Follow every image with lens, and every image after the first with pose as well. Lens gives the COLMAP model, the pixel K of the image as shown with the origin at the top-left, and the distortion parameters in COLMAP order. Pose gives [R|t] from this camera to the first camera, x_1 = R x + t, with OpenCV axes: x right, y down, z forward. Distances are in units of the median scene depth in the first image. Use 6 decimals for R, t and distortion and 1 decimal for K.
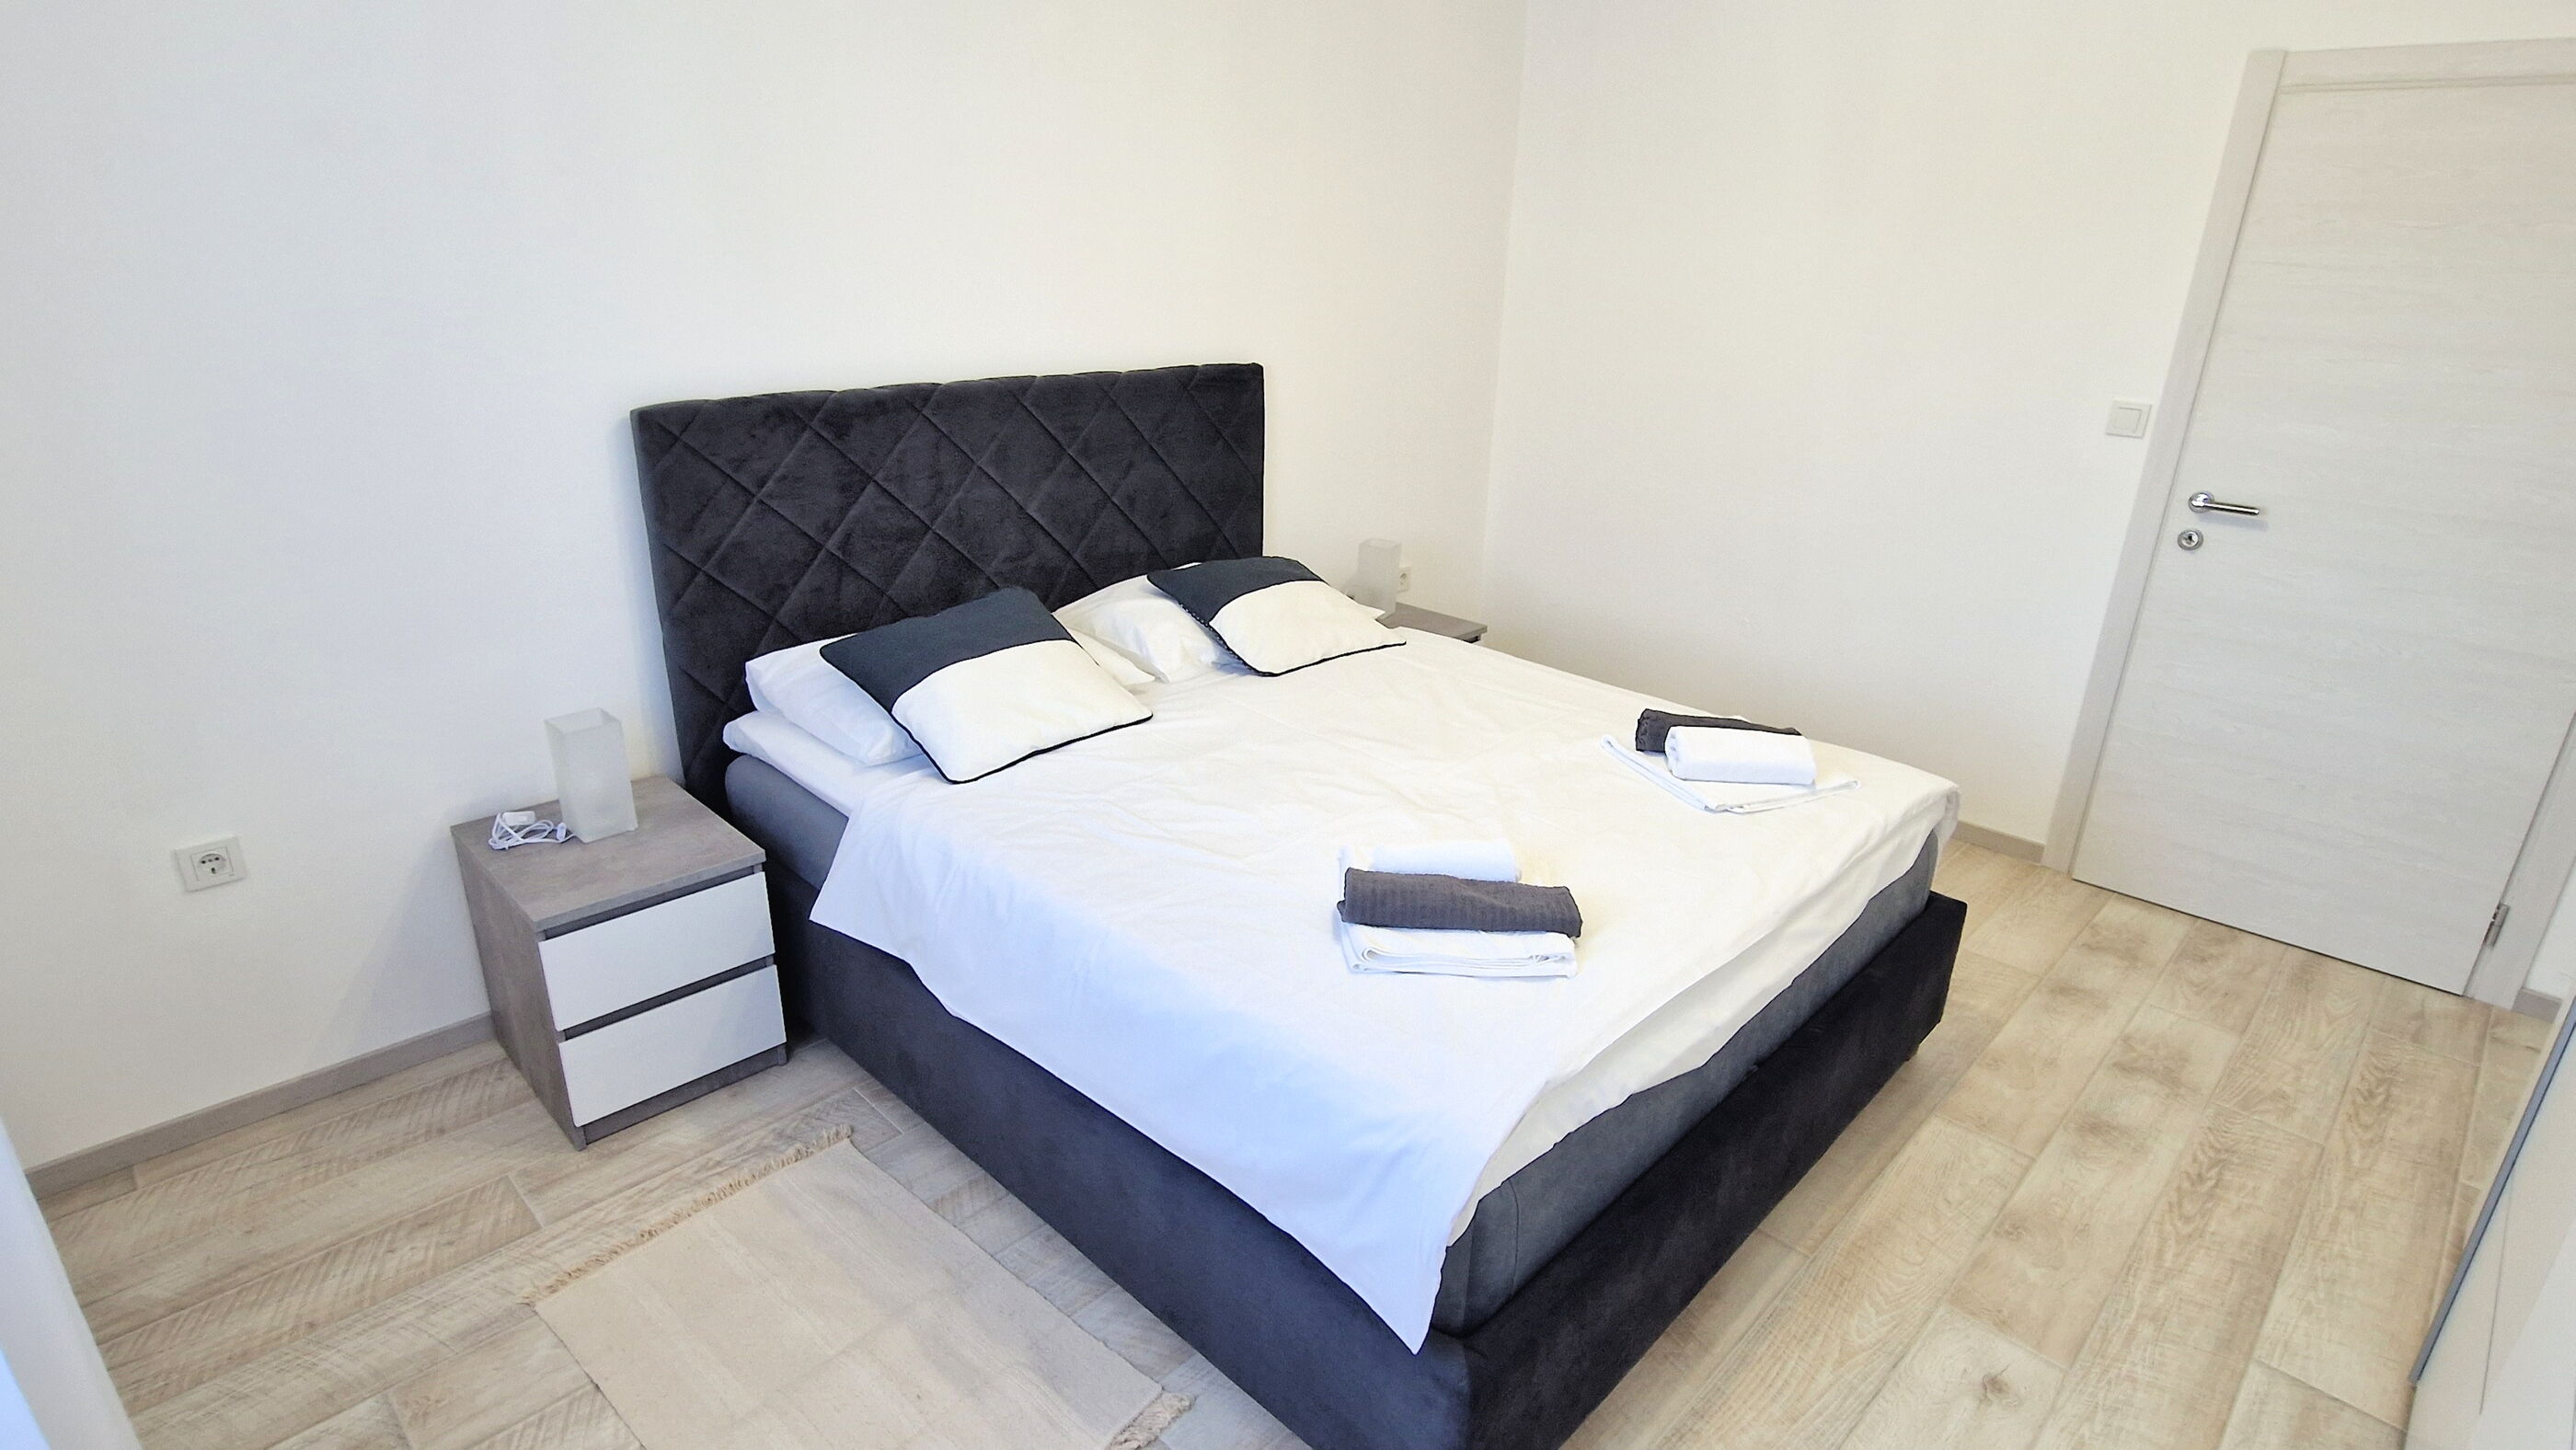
lens RADIAL K [[1289.9, 0, 1285.5], [0, 1289.9, 726.1], [0, 0, 1]] dist [-0.005627, -0.002390]
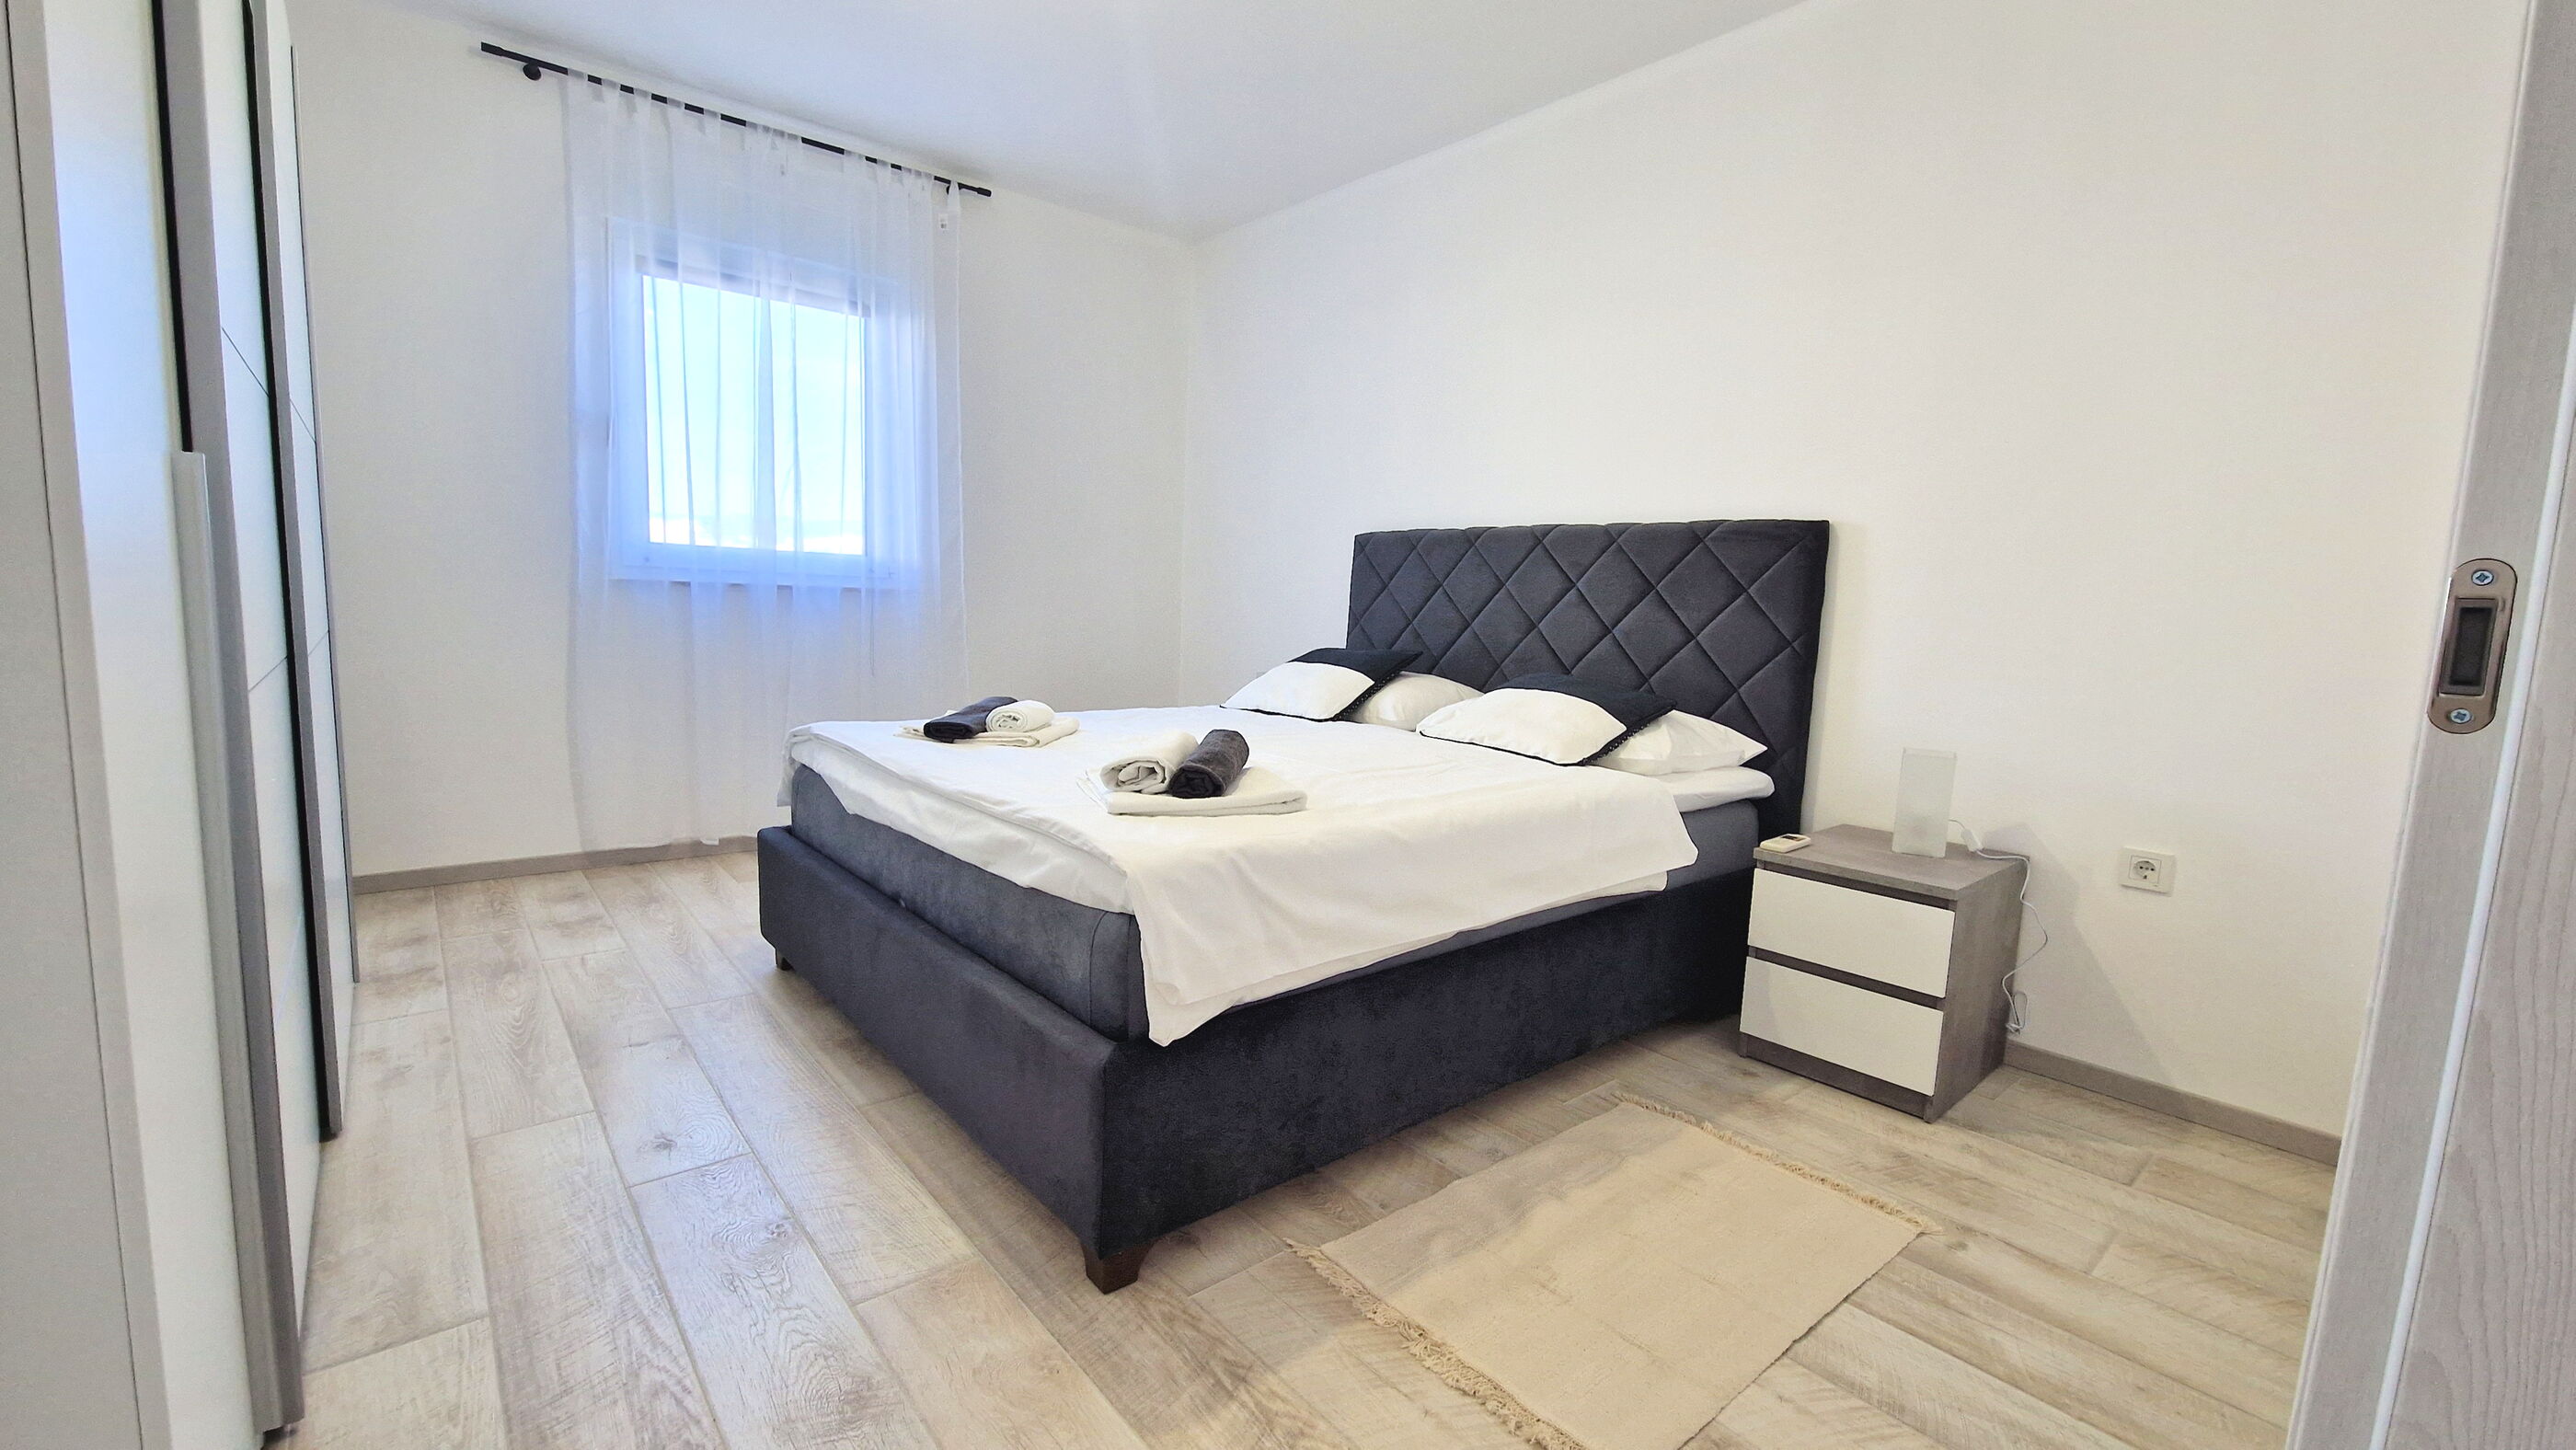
lens RADIAL K [[1052.5, 0, 1286.7], [0, 1052.5, 722.6], [0, 0, 1]] dist [-0.002437, -0.001240]
pose [[-0.085910, 0.090206, -0.992211, 1.181055], [-0.394226, 0.911535, 0.117005, -0.142091], [0.914989, 0.401207, -0.042748, 1.171295]]
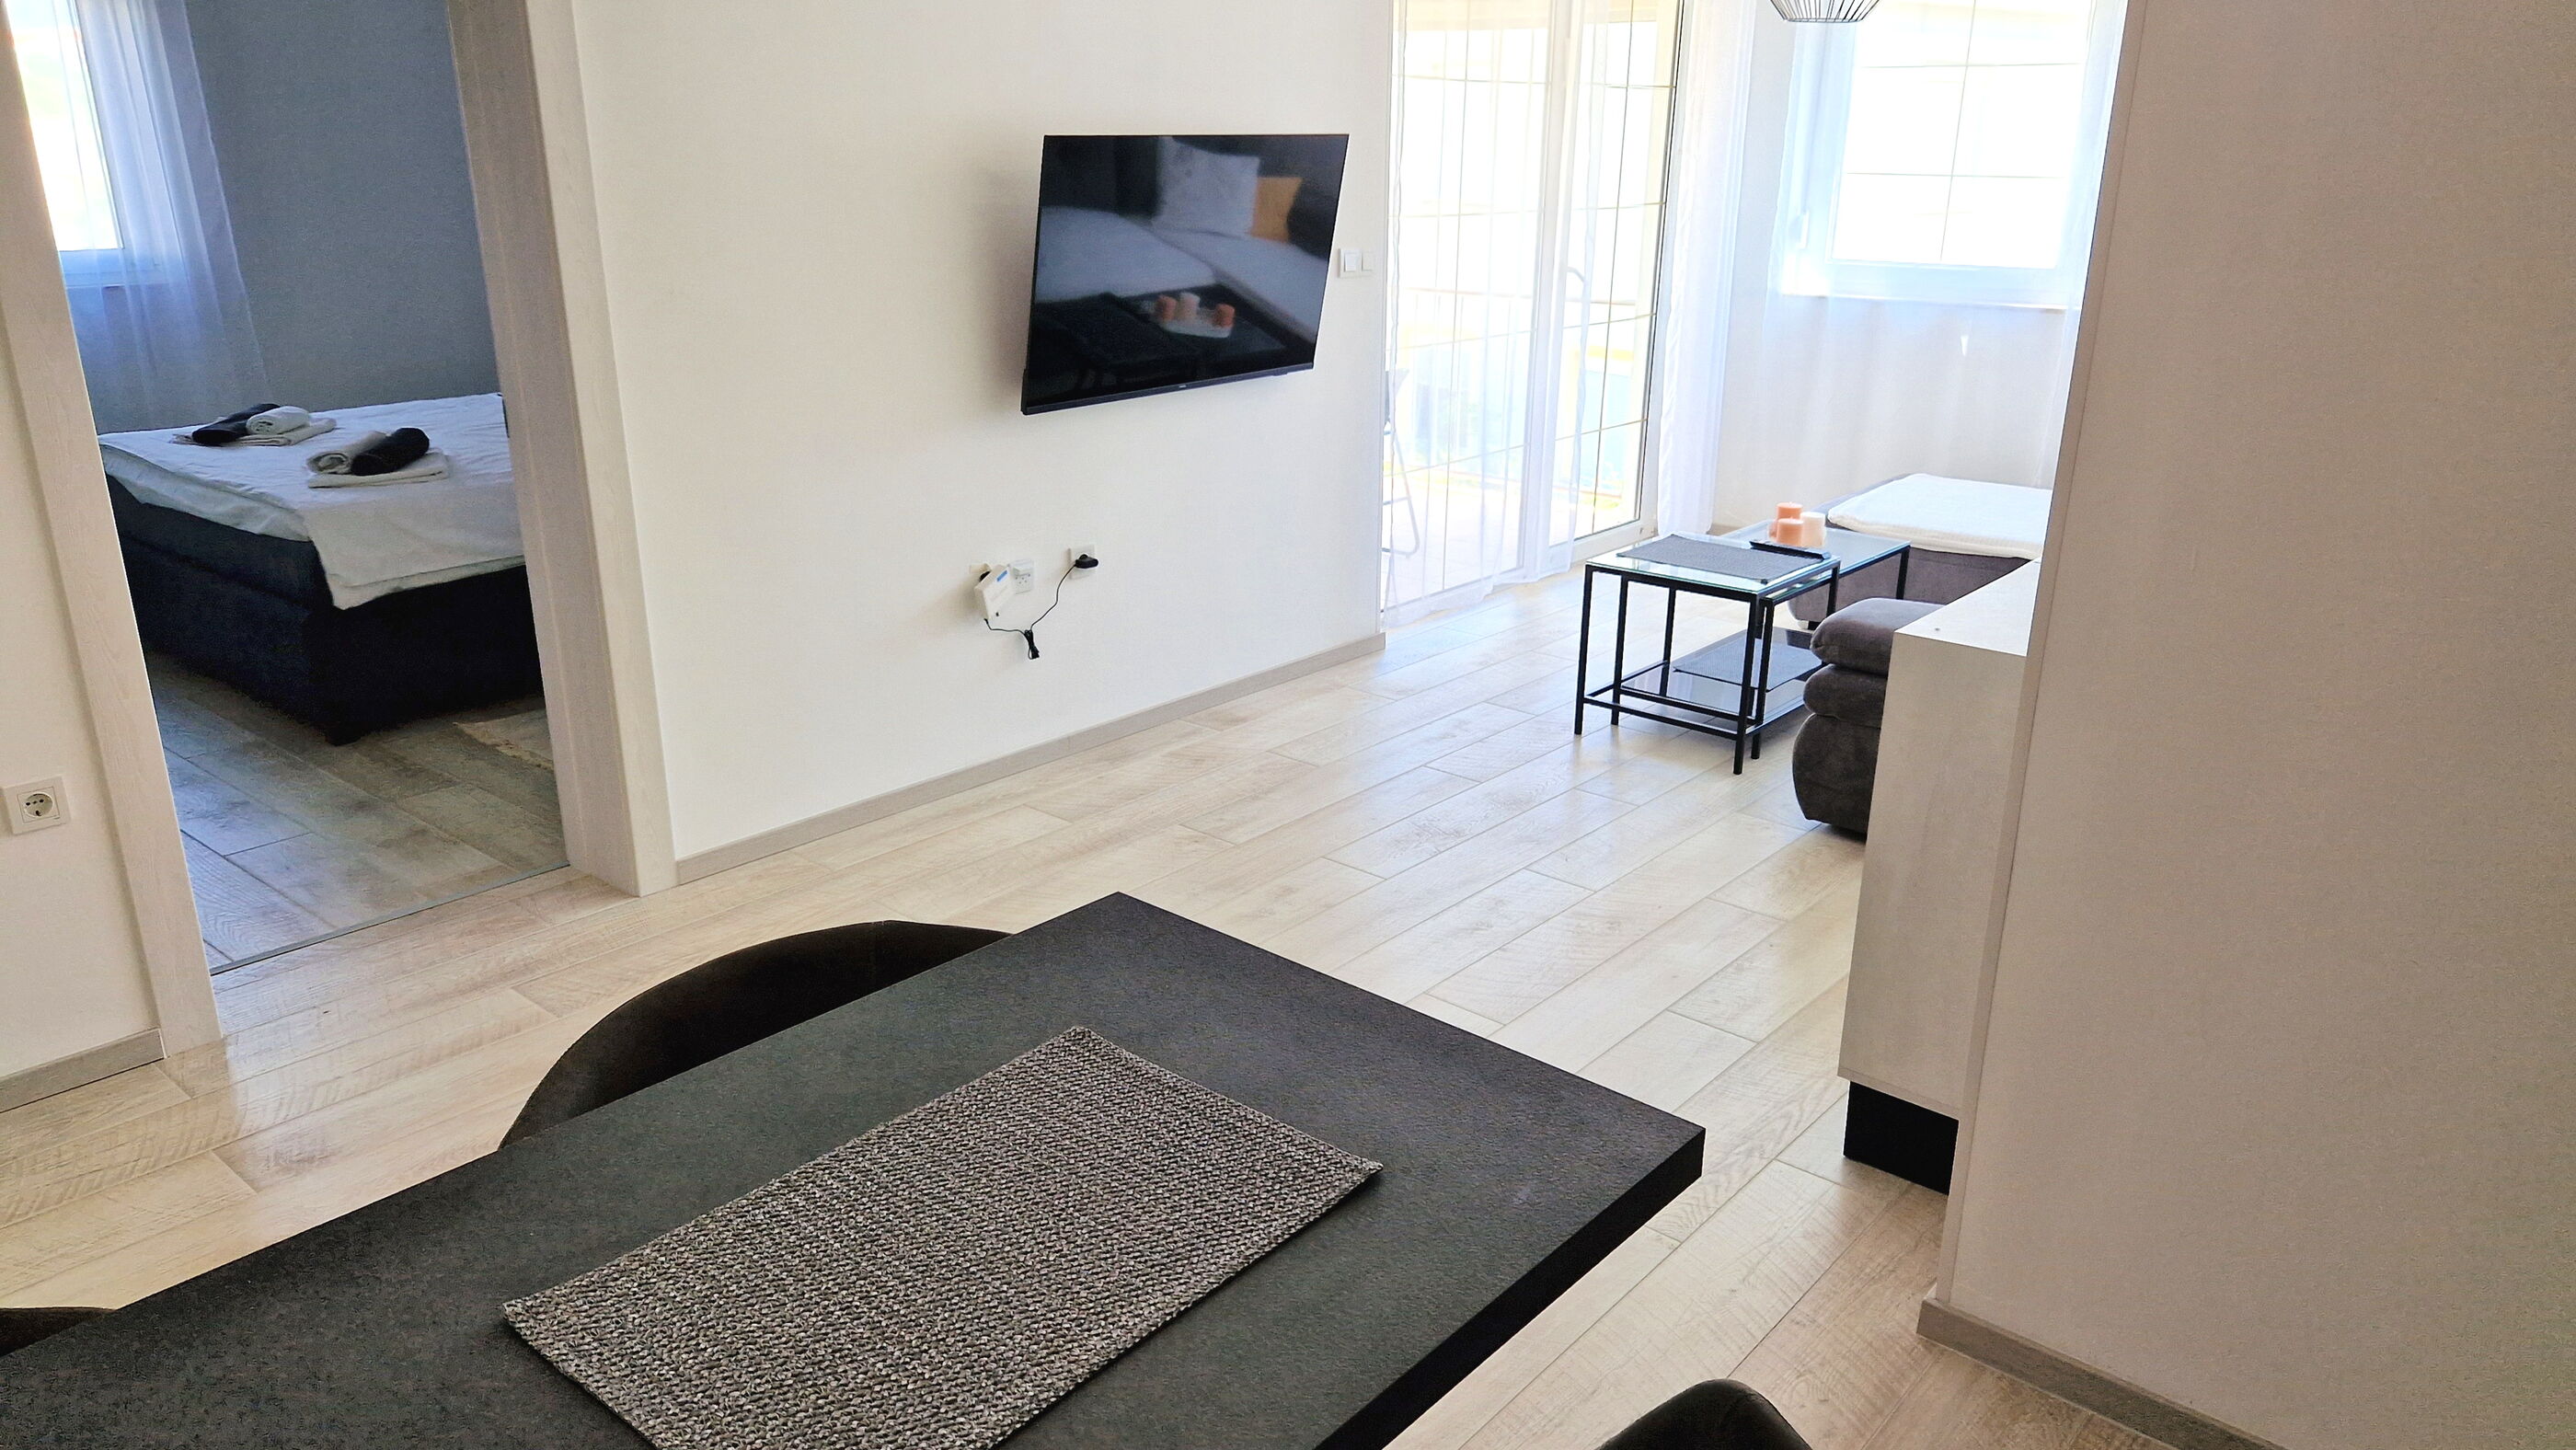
lens RADIAL K [[1765.1, 0, 1298.7], [0, 1765.1, 730.6], [0, 0, 1]] dist [0.007548, 0.001461]
pose [[0.084416, 0.303395, -0.949118, 2.590447], [-0.363284, 0.896327, 0.254208, -0.633353], [0.927846, 0.323341, 0.185883, 1.825593]]
